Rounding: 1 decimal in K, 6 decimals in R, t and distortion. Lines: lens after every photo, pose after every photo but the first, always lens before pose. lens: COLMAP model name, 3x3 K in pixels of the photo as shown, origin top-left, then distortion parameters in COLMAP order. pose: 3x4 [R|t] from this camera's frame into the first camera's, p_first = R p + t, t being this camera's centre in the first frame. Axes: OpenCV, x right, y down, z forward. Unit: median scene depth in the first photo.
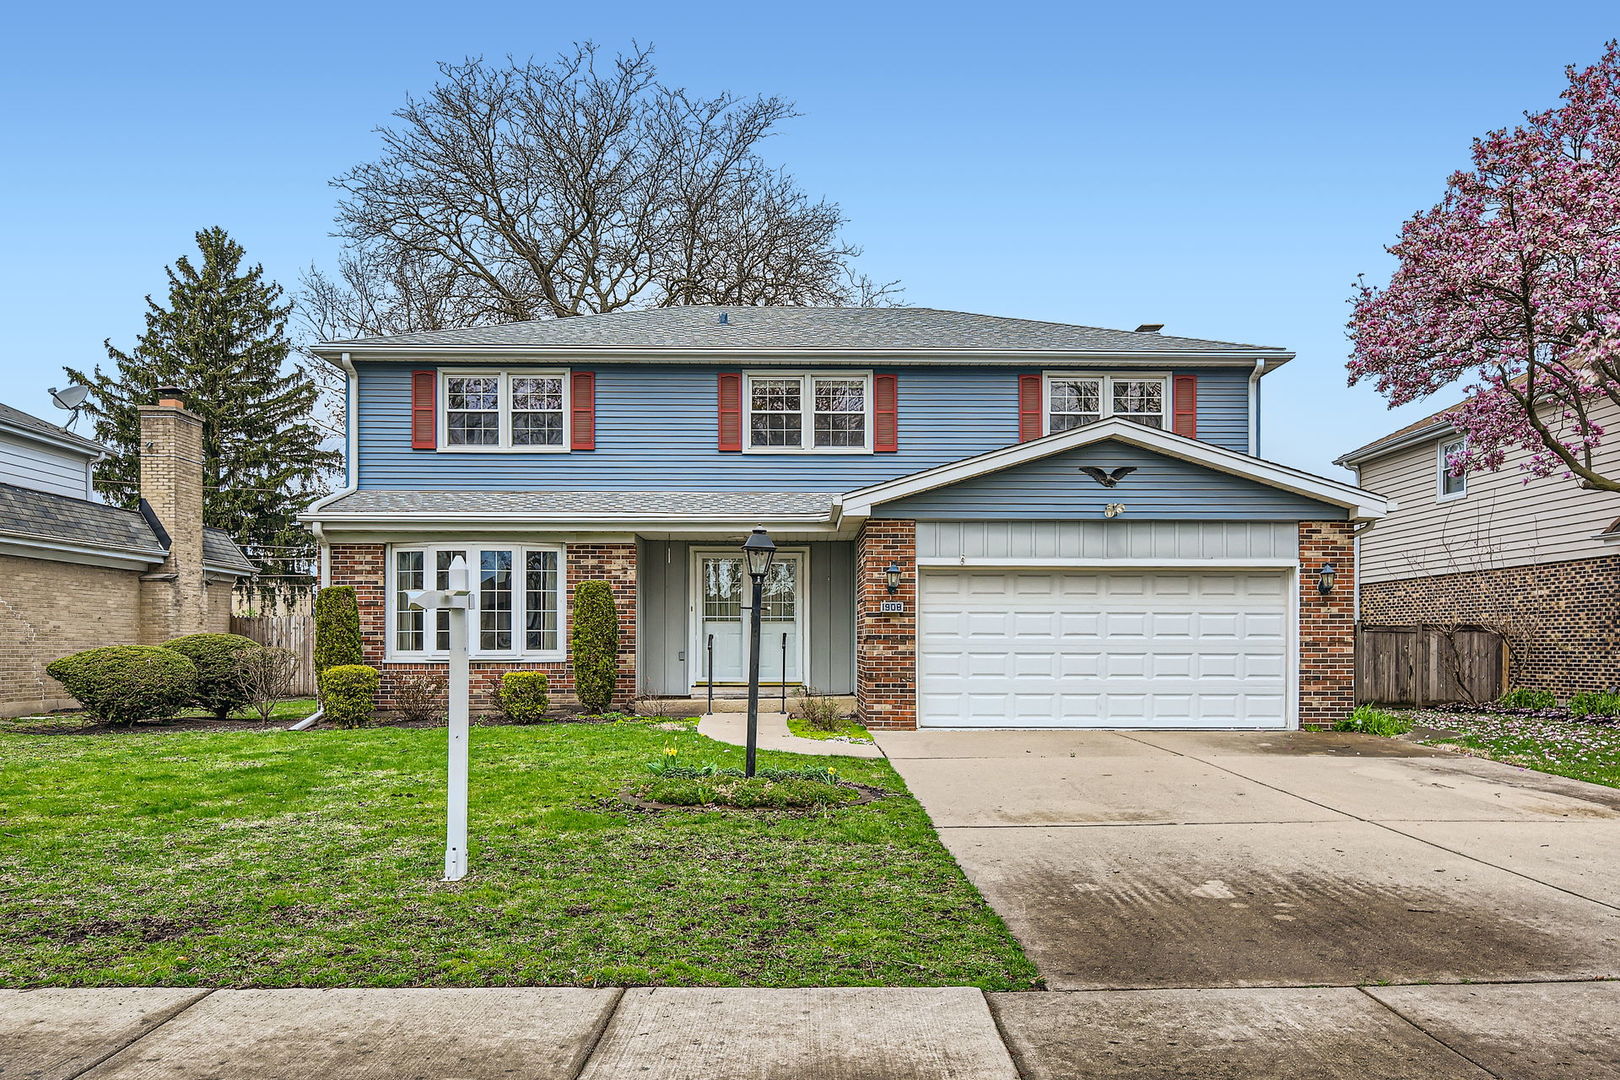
lens RADIAL K [[1140.3, 0, 867.0], [0, 1140.3, 661.2], [0, 0, 1]] dist [0.001104, -0.000843]
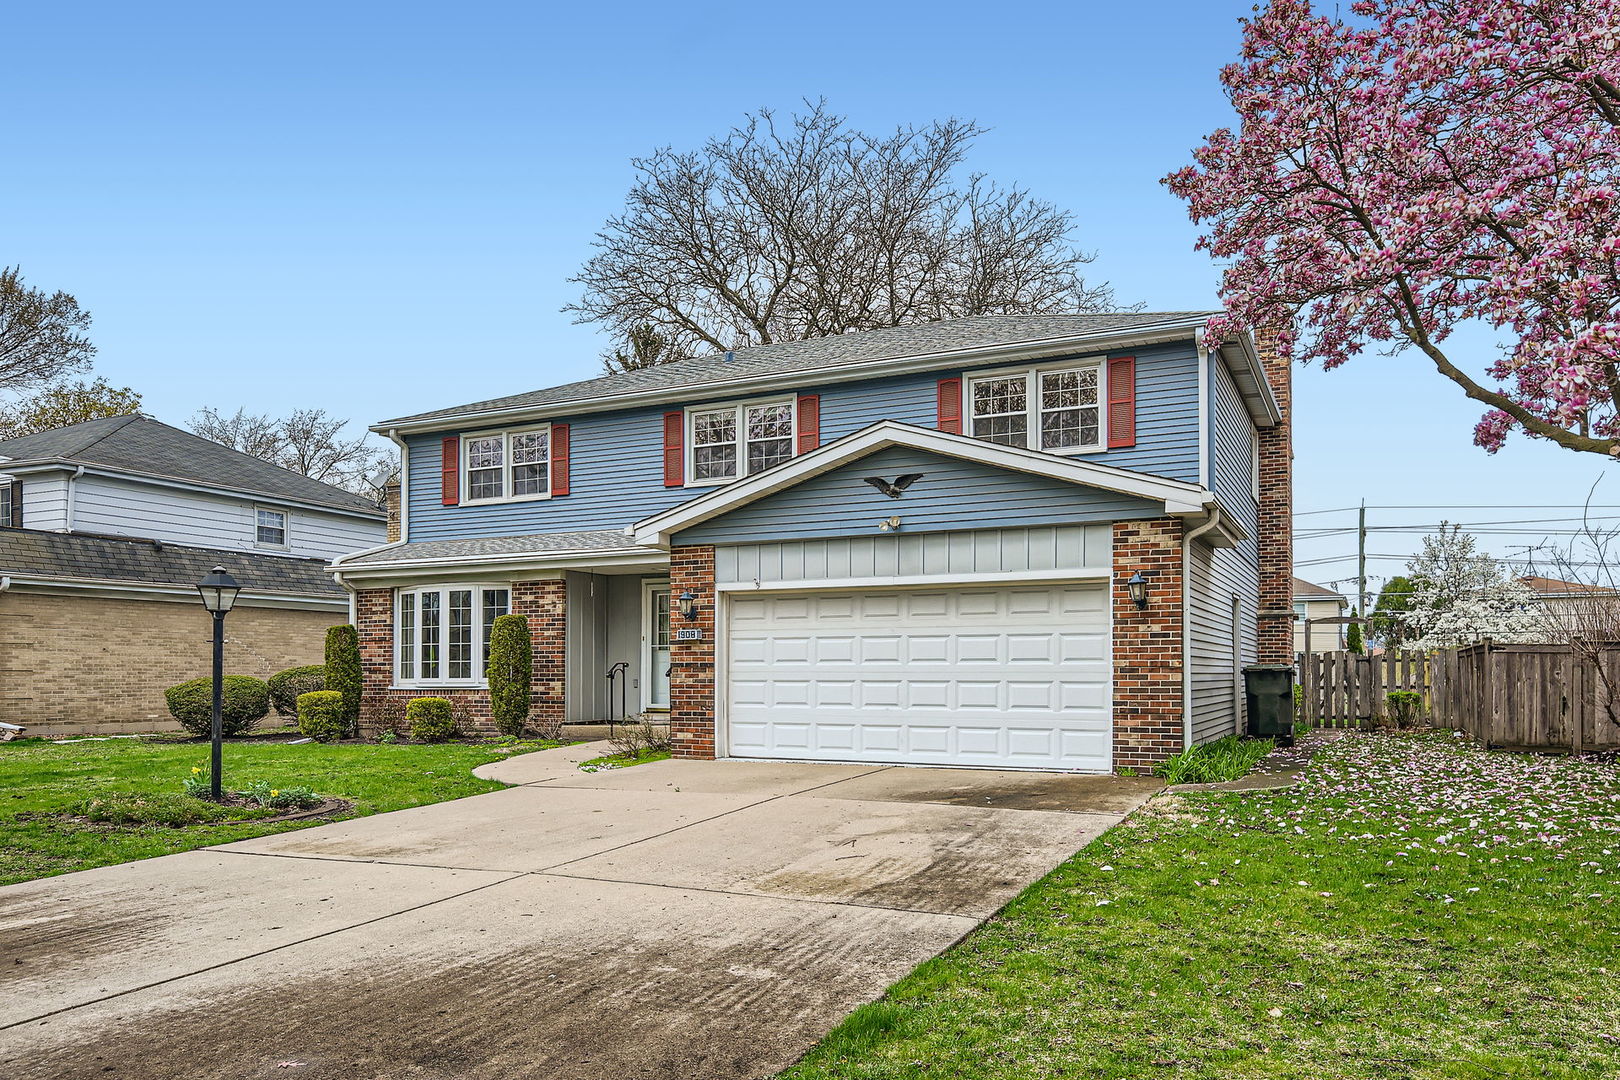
lens RADIAL K [[1140.3, 0, 867.0], [0, 1140.3, 661.2], [0, 0, 1]] dist [0.001104, -0.000843]
pose [[0.896924, -0.007917, -0.442114, 0.537685], [-0.002502, 0.999733, -0.022978, -0.001661], [0.442178, 0.021716, 0.896664, 0.162760]]
